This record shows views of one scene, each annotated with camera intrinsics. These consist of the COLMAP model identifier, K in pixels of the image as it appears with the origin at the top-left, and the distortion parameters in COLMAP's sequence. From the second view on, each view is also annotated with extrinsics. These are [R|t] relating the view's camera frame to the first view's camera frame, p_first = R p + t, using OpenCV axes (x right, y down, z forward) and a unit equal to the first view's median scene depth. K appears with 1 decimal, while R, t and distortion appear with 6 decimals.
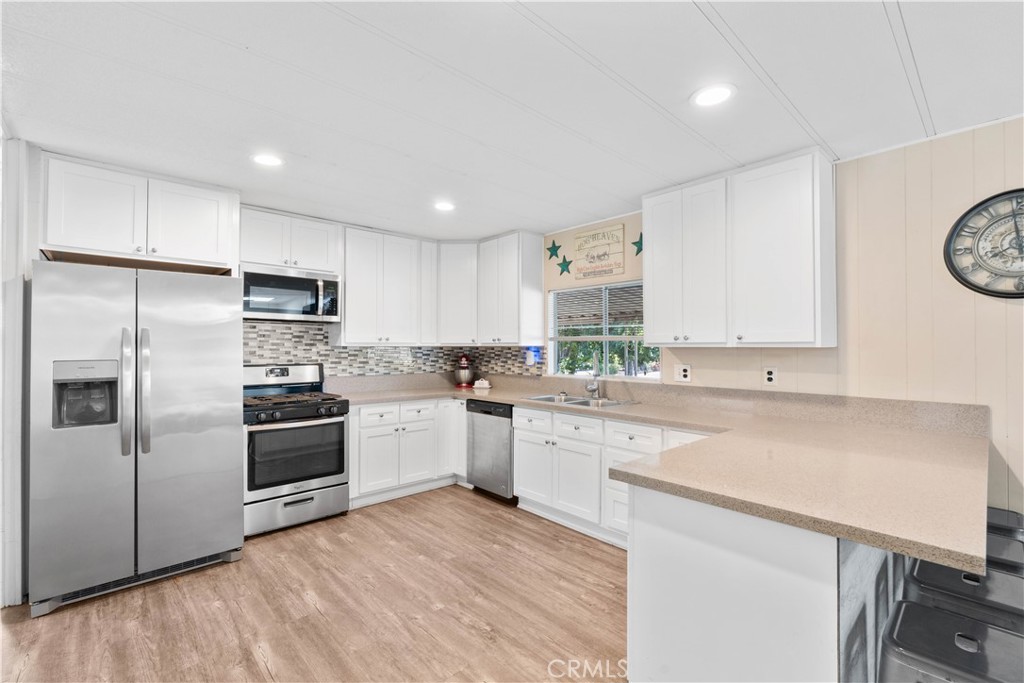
lens RADIAL K [[450.0, 0, 514.7], [0, 450.0, 340.3], [0, 0, 1]] dist [-0.002722, 0.000032]
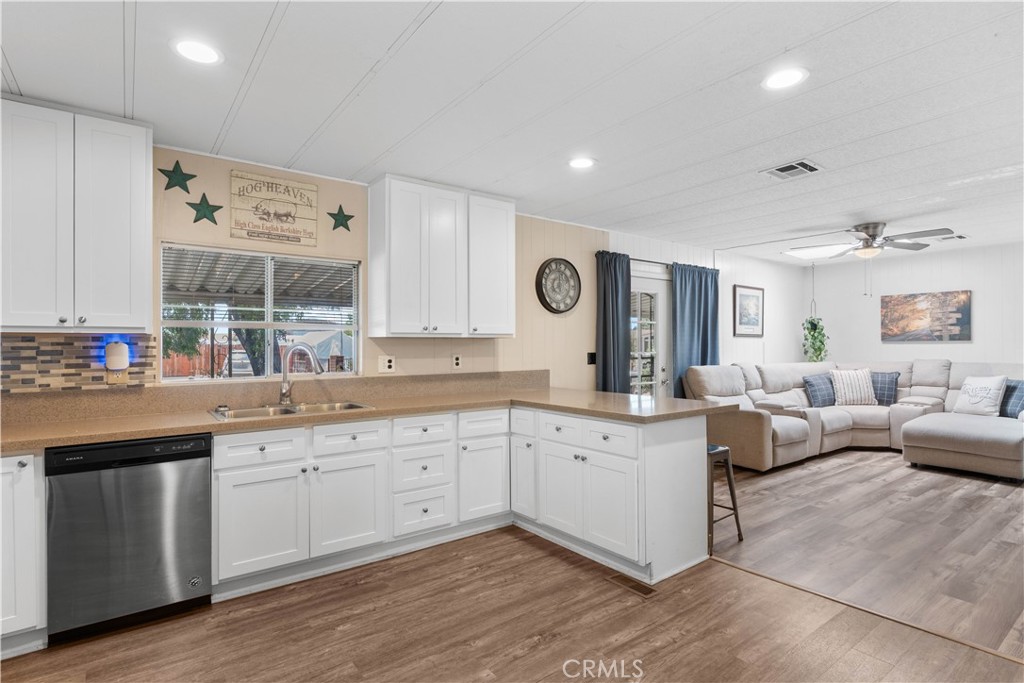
lens RADIAL K [[514.9, 0, 512.4], [0, 514.9, 342.3], [0, 0, 1]] dist [-0.005237, 0.004377]
pose [[0.096335, 0.002298, 0.995346, -0.672435], [-0.011127, 0.999937, -0.001231, 0.022033], [-0.995287, -0.010957, 0.096354, 0.575157]]
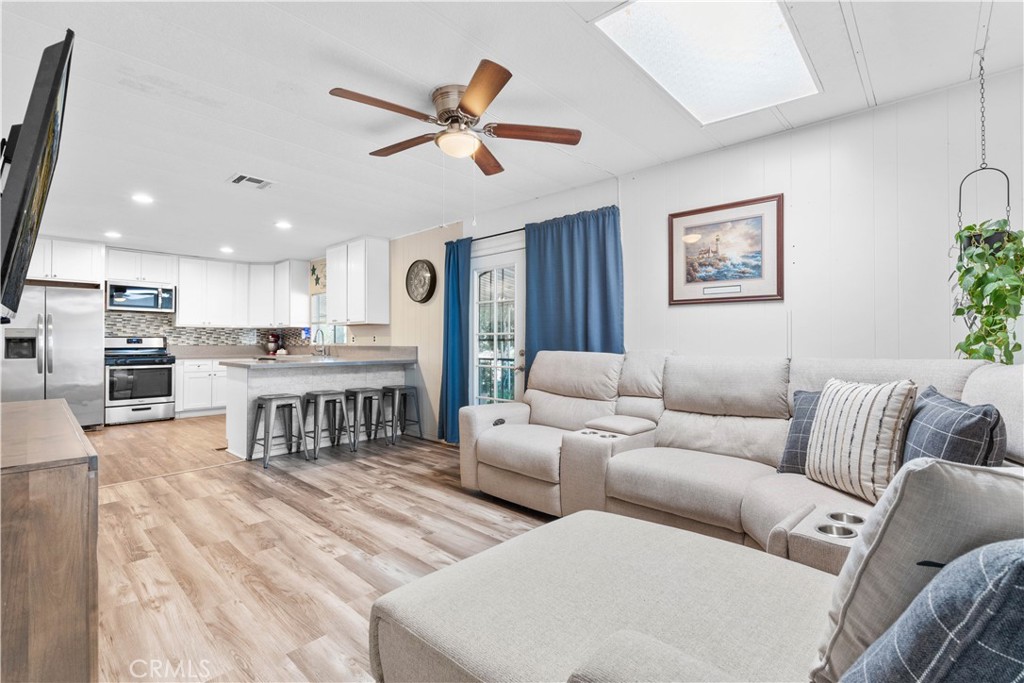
lens RADIAL K [[450.0, 0, 509.4], [0, 450.0, 343.4], [0, 0, 1]] dist [-0.002722, 0.000032]
pose [[0.996171, -0.001311, 0.087417, 0.809864], [-0.000321, 0.999826, 0.018644, 0.049579], [-0.087426, -0.018601, 0.995997, -0.912414]]
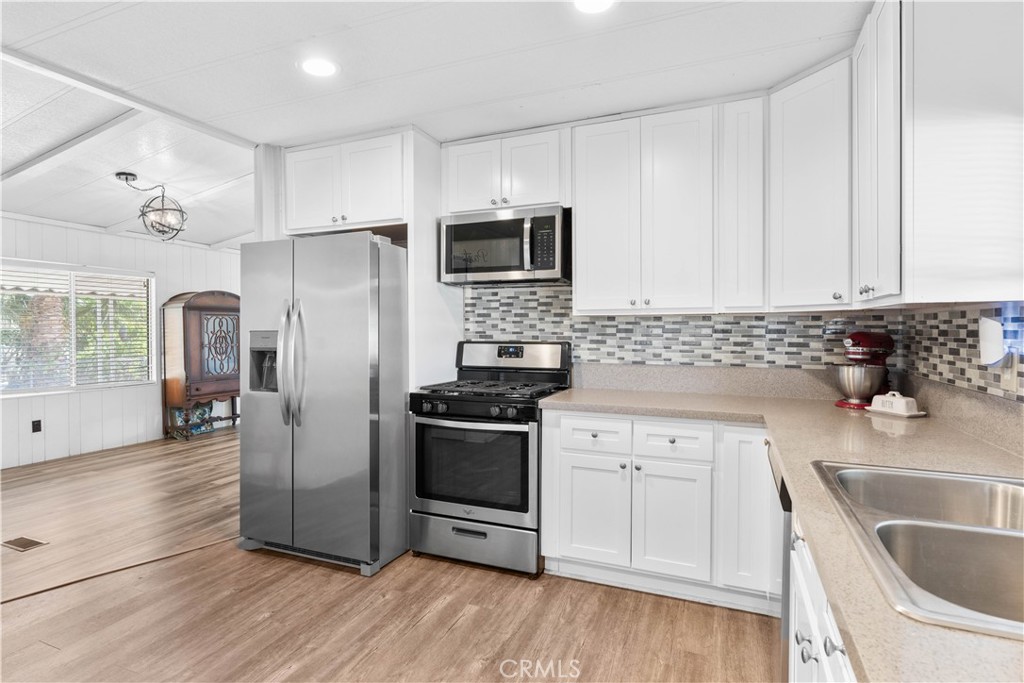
lens RADIAL K [[514.9, 0, 513.2], [0, 514.9, 334.9], [0, 0, 1]] dist [-0.005237, 0.004377]
pose [[0.415936, 0.010276, -0.909336, 0.274480], [0.017463, 0.999662, 0.019284, 0.027313], [0.909226, -0.023901, 0.415615, 0.679873]]
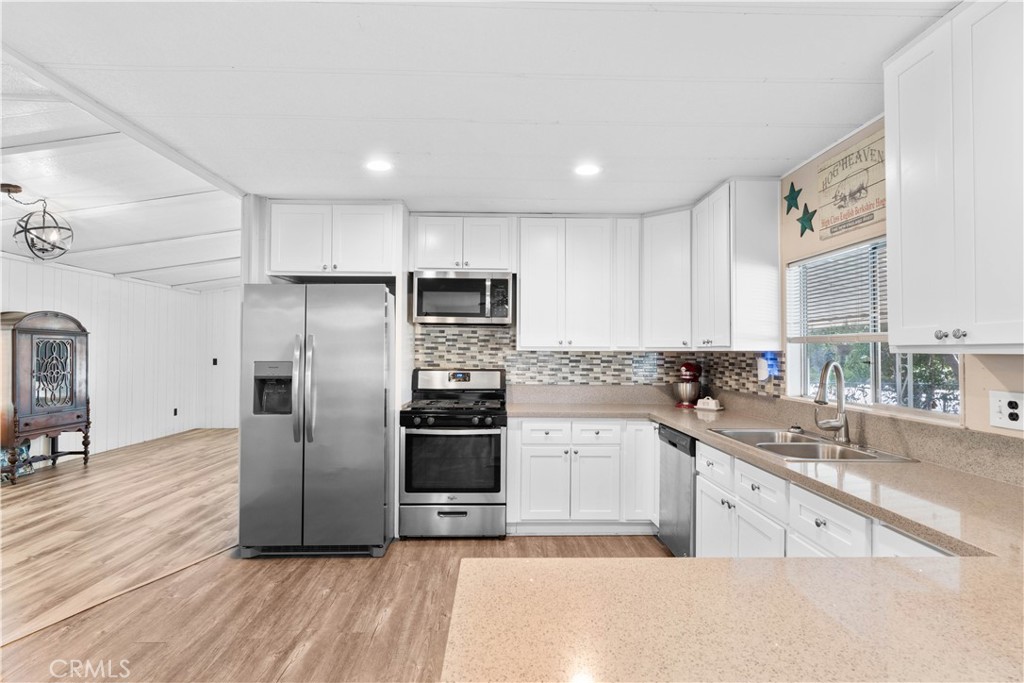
lens RADIAL K [[514.9, 0, 510.9], [0, 514.9, 340.2], [0, 0, 1]] dist [-0.005237, 0.004377]
pose [[0.749883, -0.011306, -0.661474, 0.316650], [0.005496, 0.999926, -0.010861, 0.003677], [0.661548, 0.004509, 0.749890, 0.243827]]
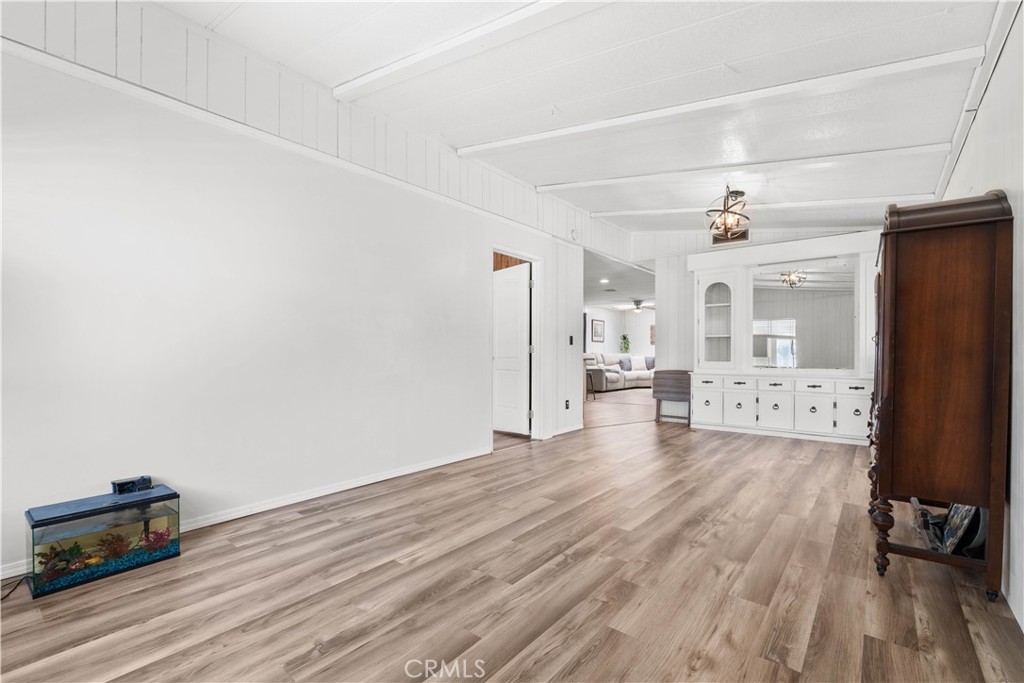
lens RADIAL K [[450.0, 0, 511.0], [0, 450.0, 357.0], [0, 0, 1]] dist [-0.002722, 0.000032]
pose [[-0.137565, -0.004611, 0.990482, -2.370663], [-0.010876, 0.999936, 0.003145, 0.111546], [-0.990433, -0.010340, -0.137607, 1.141888]]
